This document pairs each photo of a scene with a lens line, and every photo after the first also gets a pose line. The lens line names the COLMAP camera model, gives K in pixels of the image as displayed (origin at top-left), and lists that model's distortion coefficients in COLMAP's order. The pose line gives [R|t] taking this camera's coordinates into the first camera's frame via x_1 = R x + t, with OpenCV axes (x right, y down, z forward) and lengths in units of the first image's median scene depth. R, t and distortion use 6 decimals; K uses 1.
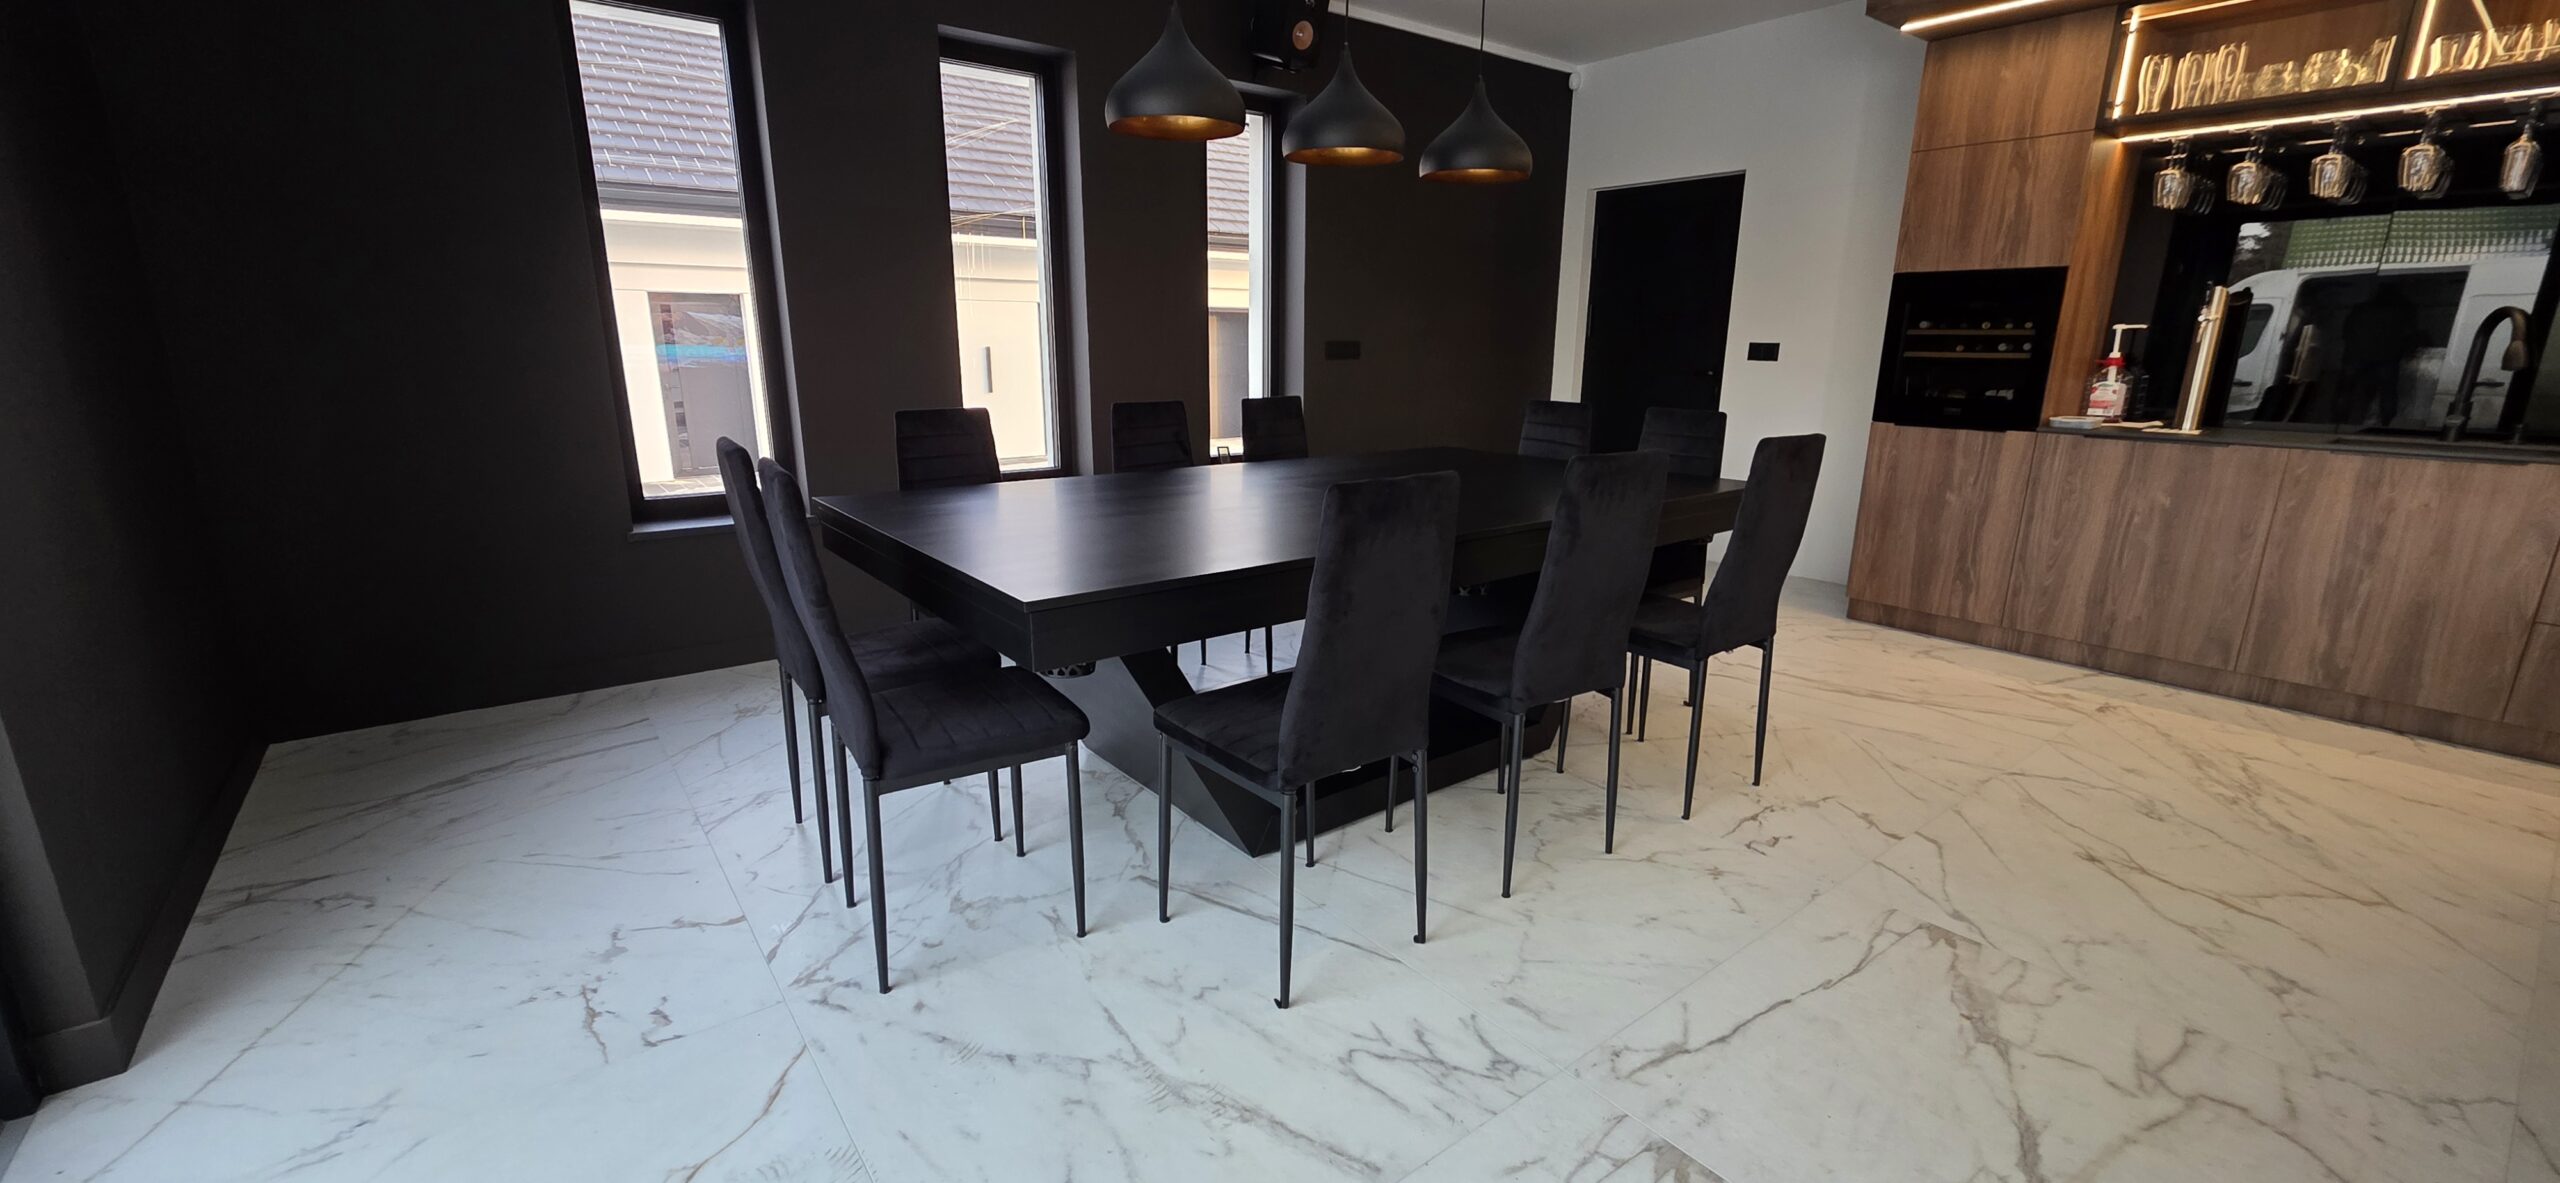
lens RADIAL K [[1018.4, 0, 1282.5], [0, 1018.4, 589.9], [0, 0, 1]] dist [0.002487, 0.001034]
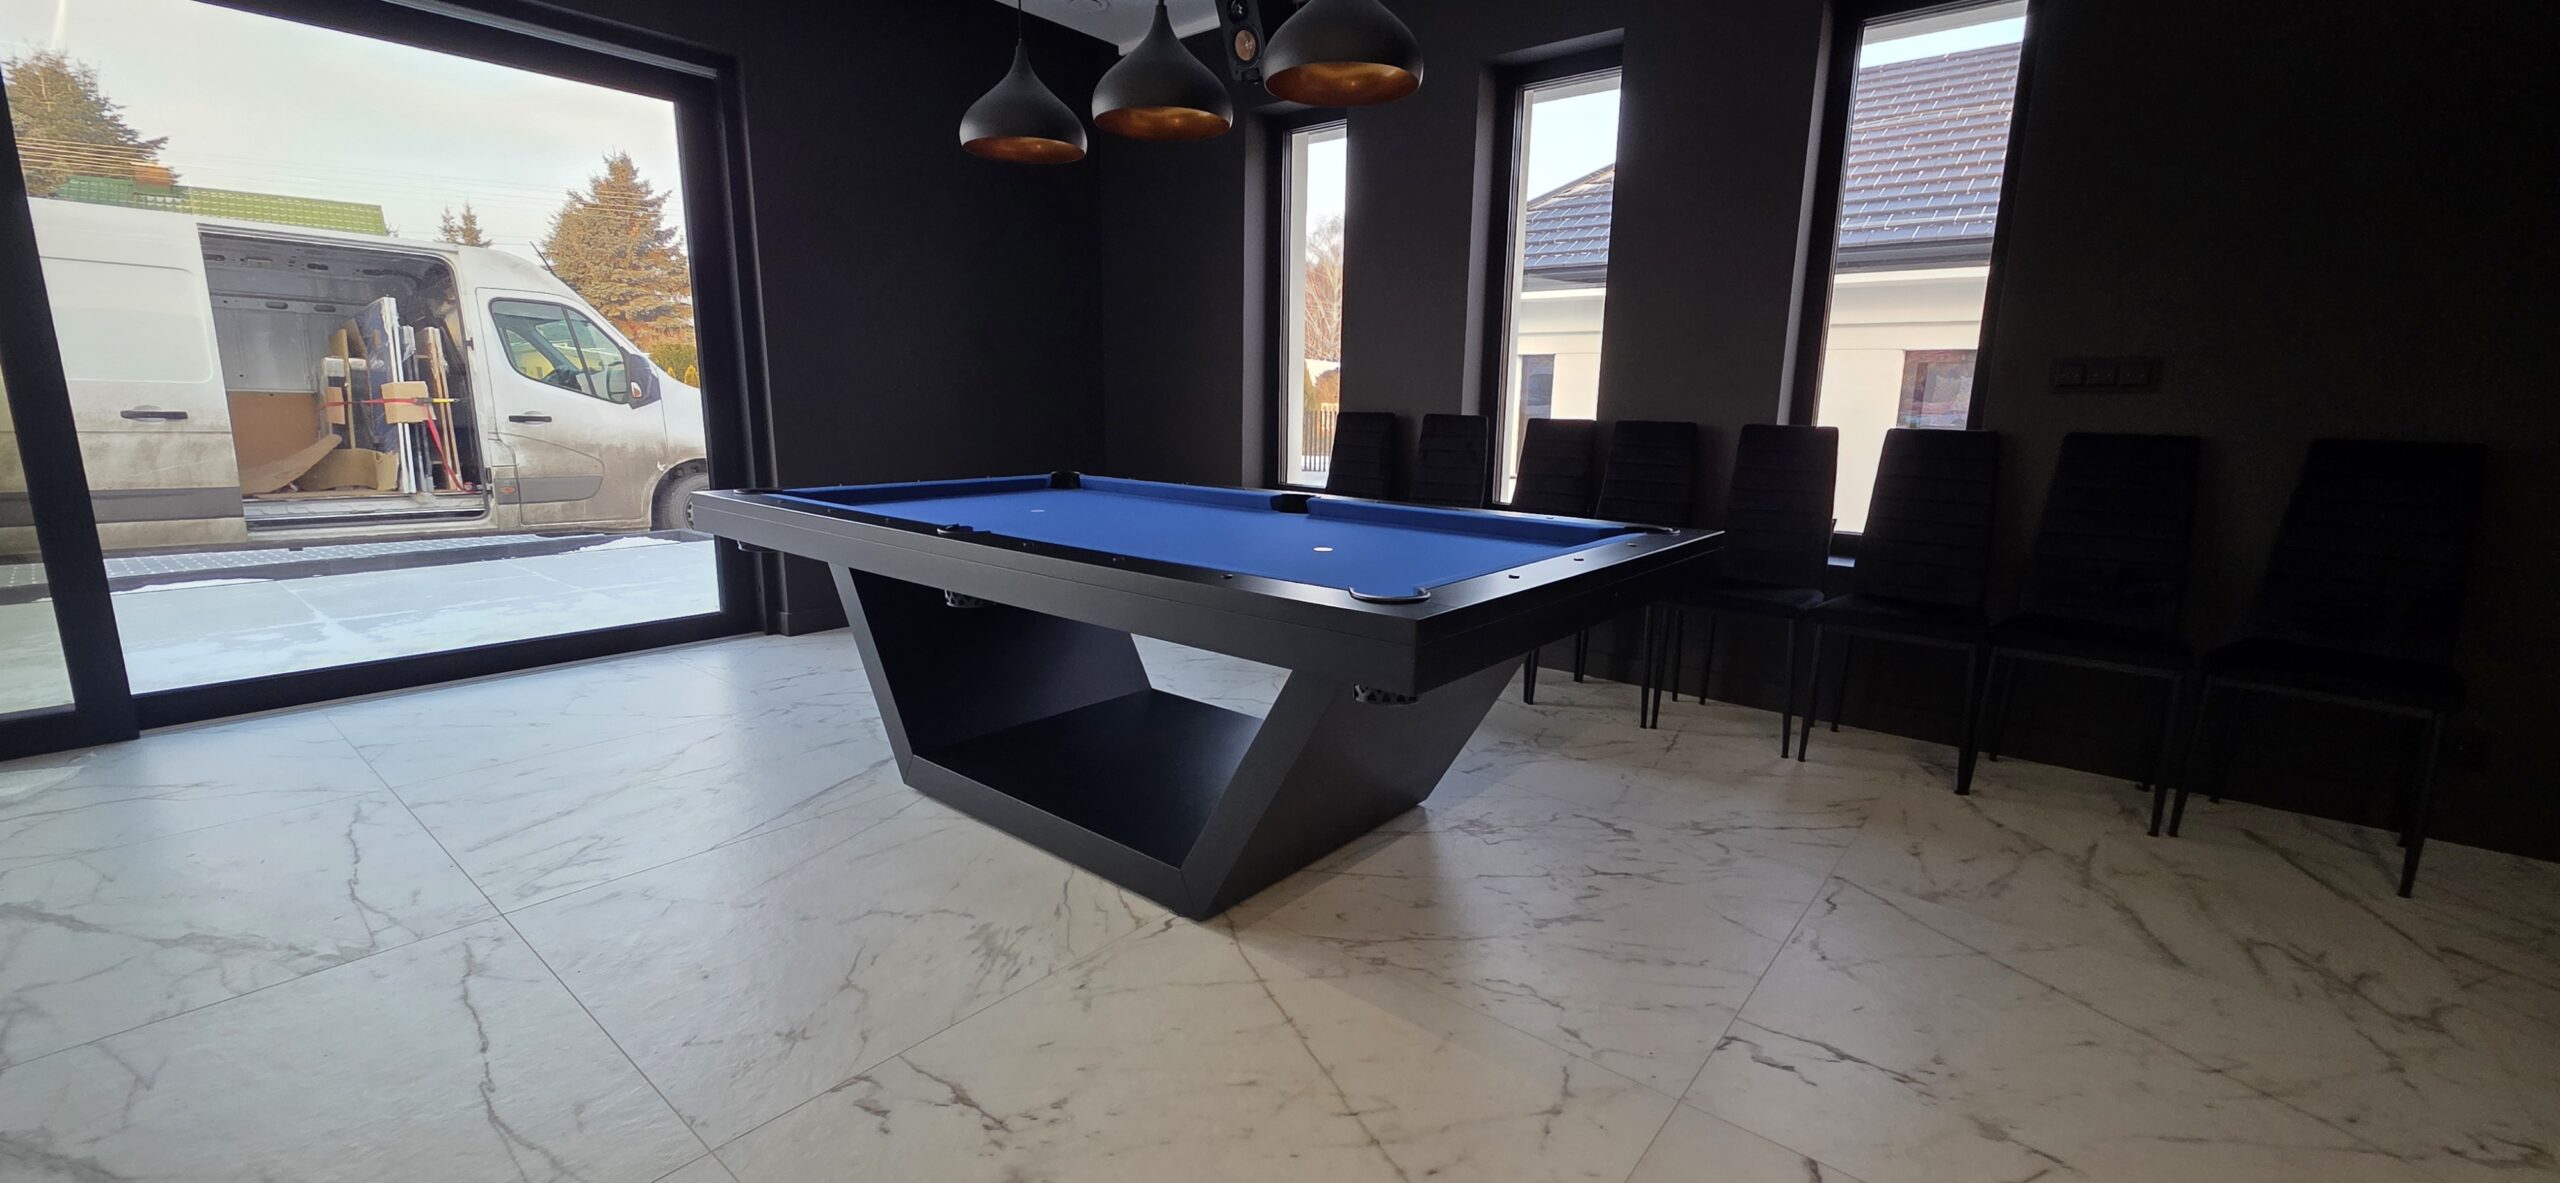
lens RADIAL K [[1018.4, 0, 1290.4], [0, 1018.4, 586.1], [0, 0, 1]] dist [0.002487, 0.001034]
pose [[0.217791, 0.176538, -0.959897, 0.699990], [-0.248158, 0.961199, 0.120473, -0.120633], [0.943920, 0.211968, 0.253150, 0.671481]]
